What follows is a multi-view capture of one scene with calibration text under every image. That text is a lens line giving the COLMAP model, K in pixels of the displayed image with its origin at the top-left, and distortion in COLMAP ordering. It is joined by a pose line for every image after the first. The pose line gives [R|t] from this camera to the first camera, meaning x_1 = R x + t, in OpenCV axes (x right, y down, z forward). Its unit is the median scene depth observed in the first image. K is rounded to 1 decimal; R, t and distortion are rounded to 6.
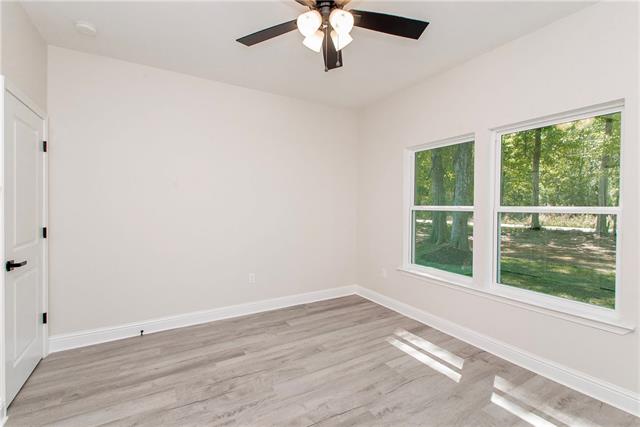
lens RADIAL K [[272.8, 0, 316.5], [0, 272.8, 208.3], [0, 0, 1]] dist [0.009786, -0.004354]
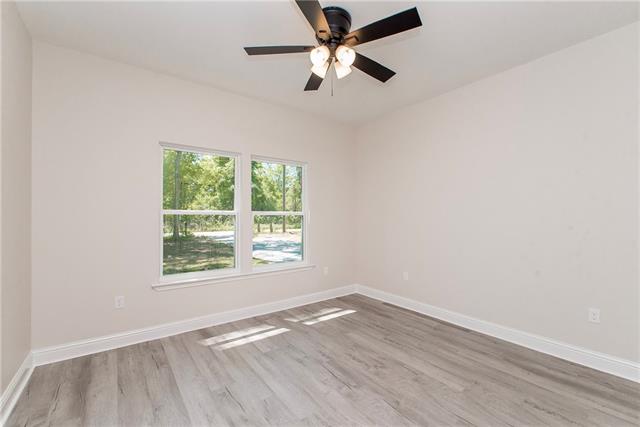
lens RADIAL K [[272.8, 0, 316.3], [0, 272.8, 215.2], [0, 0, 1]] dist [0.009786, -0.004354]
pose [[-0.080083, 0.004901, 0.996776, -0.771453], [0.004995, 0.999977, -0.004516, 0.010018], [-0.996776, 0.004617, -0.080106, 0.763541]]
